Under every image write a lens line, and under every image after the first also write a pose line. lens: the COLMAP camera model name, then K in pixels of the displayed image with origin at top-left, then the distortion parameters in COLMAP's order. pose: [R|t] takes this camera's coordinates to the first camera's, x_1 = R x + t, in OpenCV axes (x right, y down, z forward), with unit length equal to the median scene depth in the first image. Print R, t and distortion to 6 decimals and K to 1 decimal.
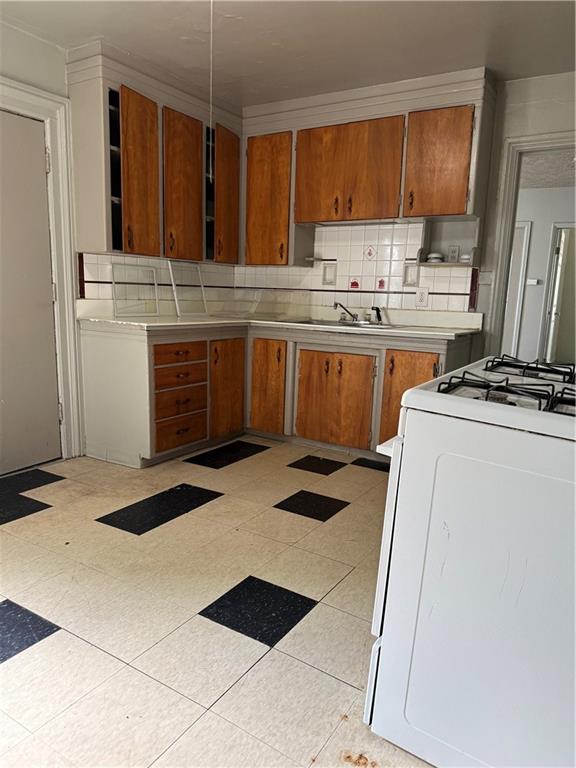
lens RADIAL K [[543.7, 0, 288.8], [0, 543.7, 387.7], [0, 0, 1]] dist [-0.009672, -0.008305]
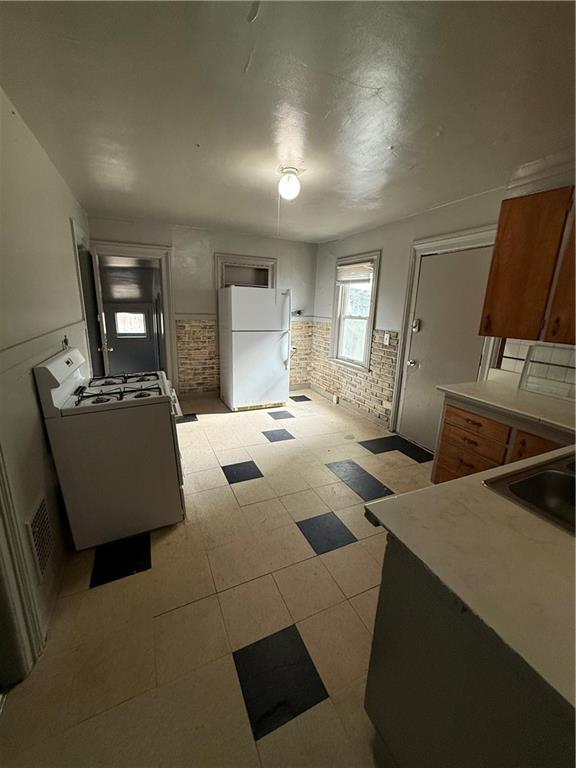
lens RADIAL K [[305.3, 0, 291.6], [0, 305.3, 383.4], [0, 0, 1]] dist [-0.000040, 0.000418]
pose [[-0.538284, 0.155905, -0.828218, 0.545049], [-0.206373, 0.928435, 0.308898, -0.270463], [0.817105, 0.337196, -0.467587, 0.998615]]
